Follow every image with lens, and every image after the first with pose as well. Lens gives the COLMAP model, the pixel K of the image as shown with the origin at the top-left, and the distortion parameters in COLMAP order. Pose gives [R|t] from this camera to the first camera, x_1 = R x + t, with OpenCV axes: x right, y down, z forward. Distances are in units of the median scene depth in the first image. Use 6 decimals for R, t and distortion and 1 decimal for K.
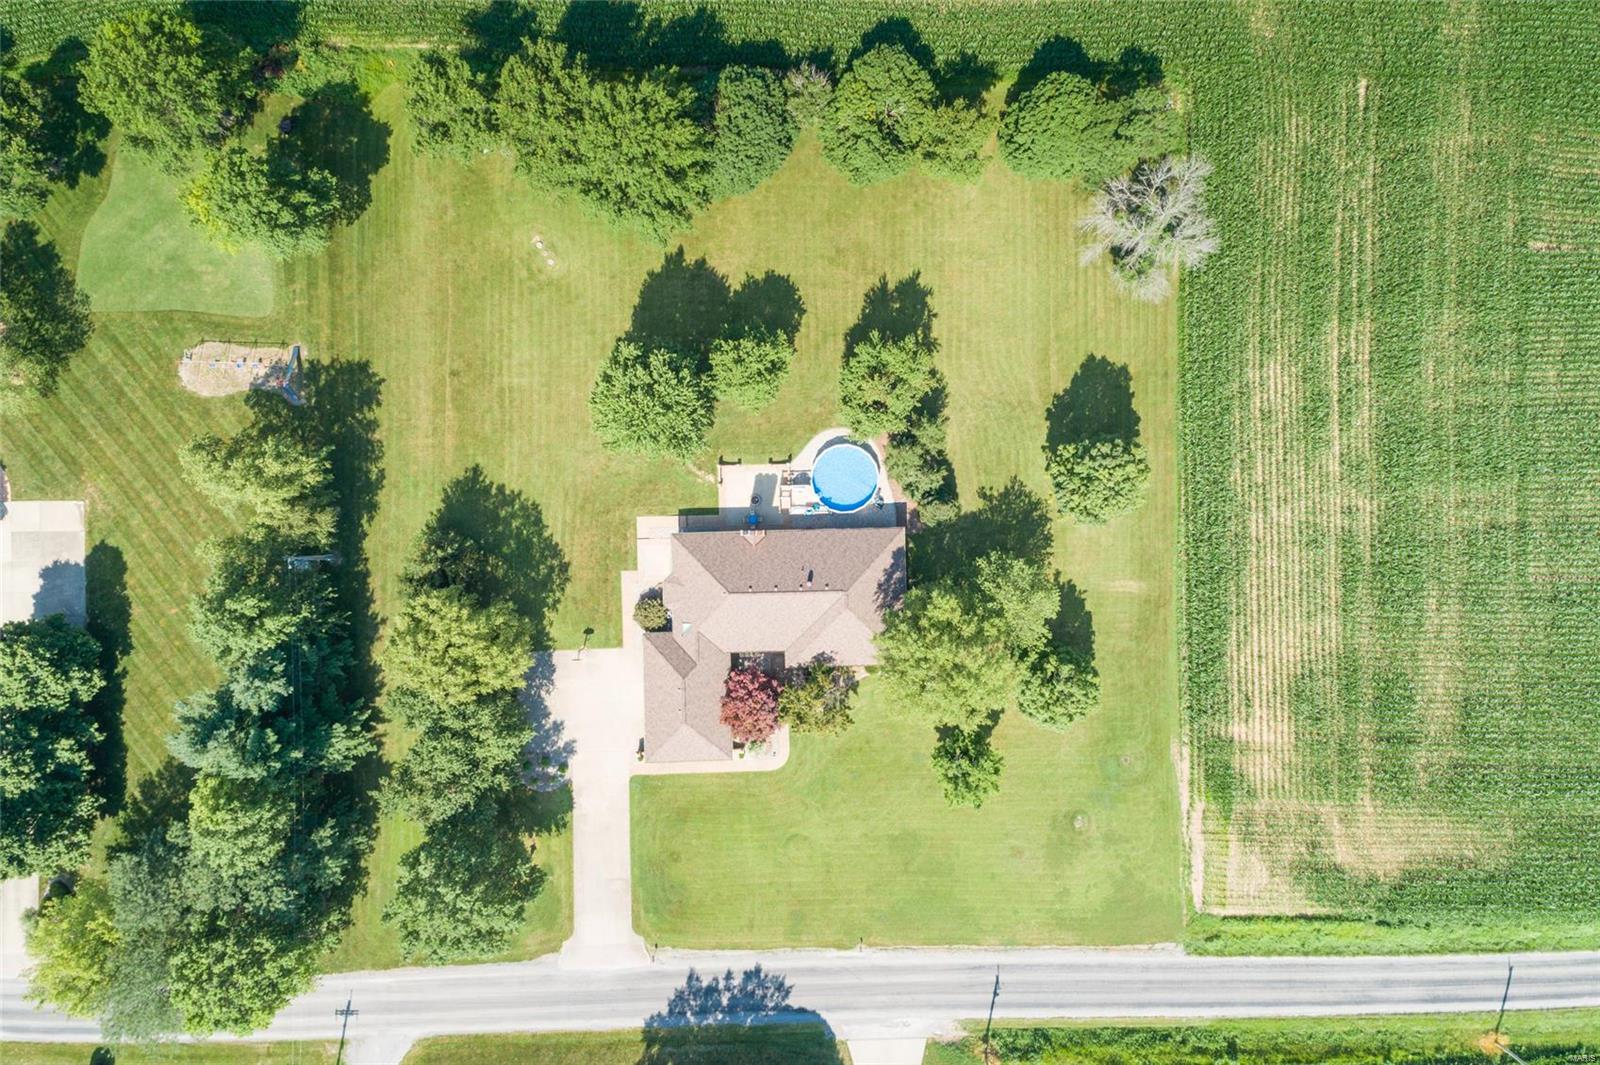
lens RADIAL K [[1025.1, 0, 800.0], [0, 1025.1, 532.5], [0, 0, 1]] dist [0.166289, -0.154093]
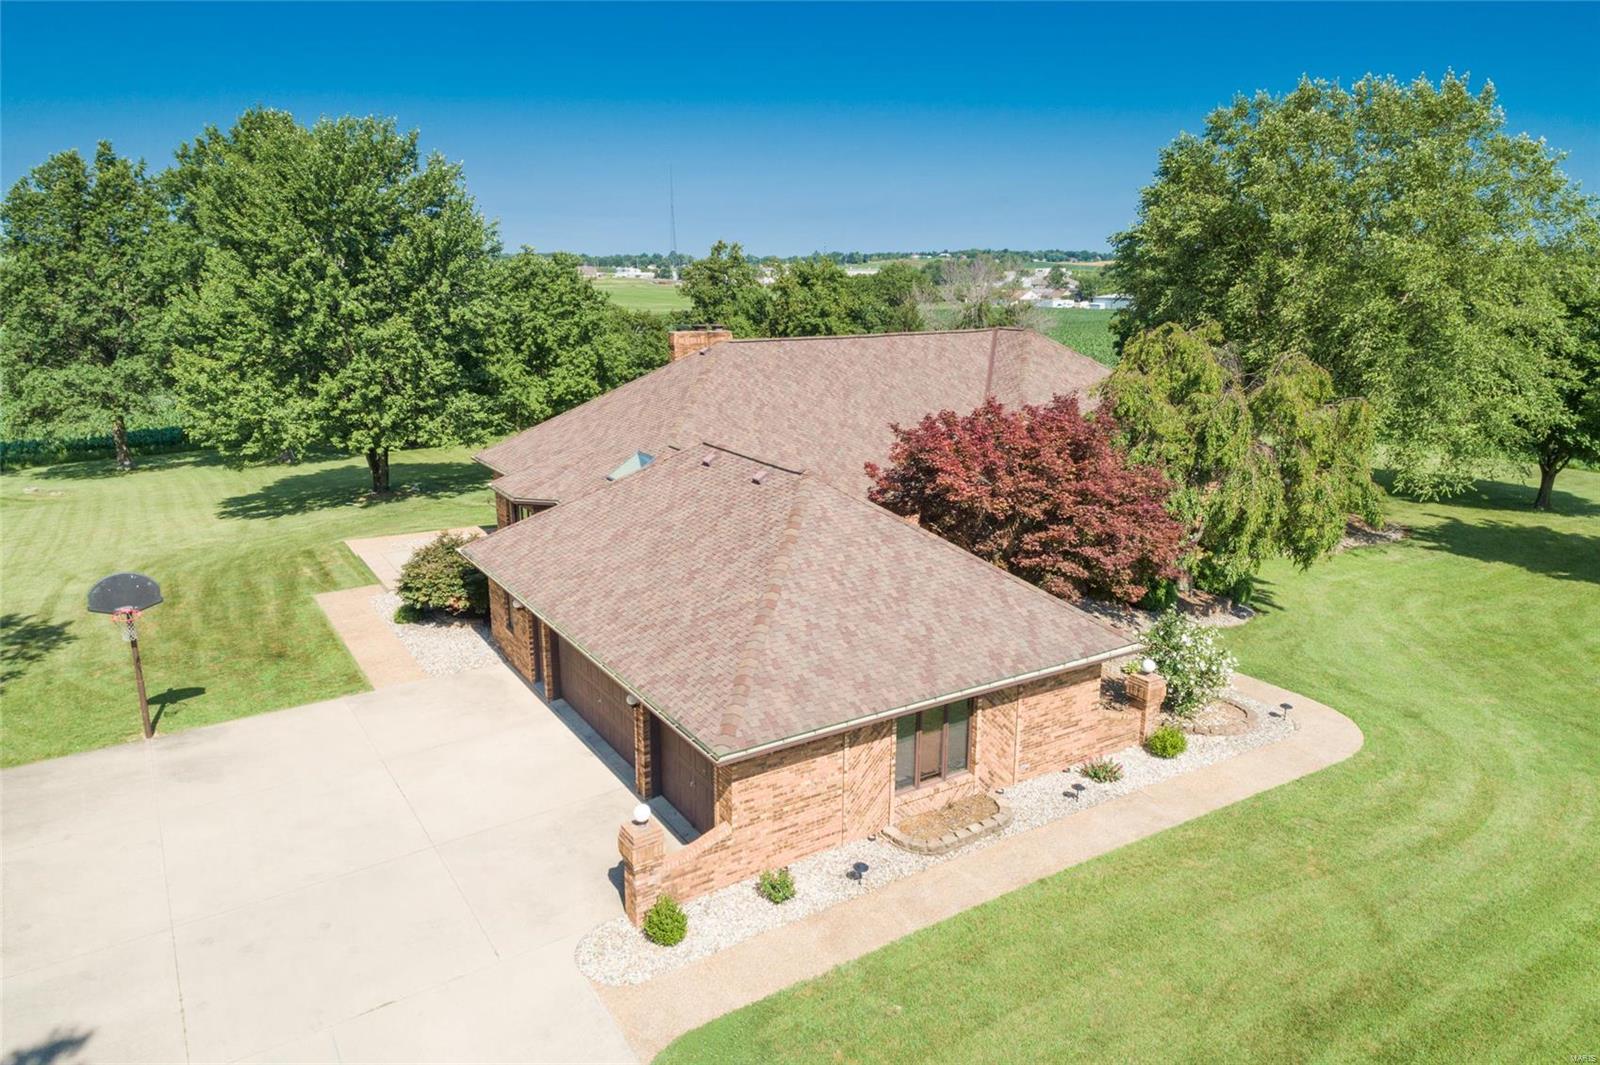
lens RADIAL K [[1025.1, 0, 800.0], [0, 1025.1, 532.5], [0, 0, 1]] dist [0.166289, -0.154093]
pose [[0.859484, -0.124793, 0.495695, -0.197880], [0.511151, 0.216230, -0.831847, 0.329431], [-0.003376, 0.968334, 0.249634, 0.910444]]
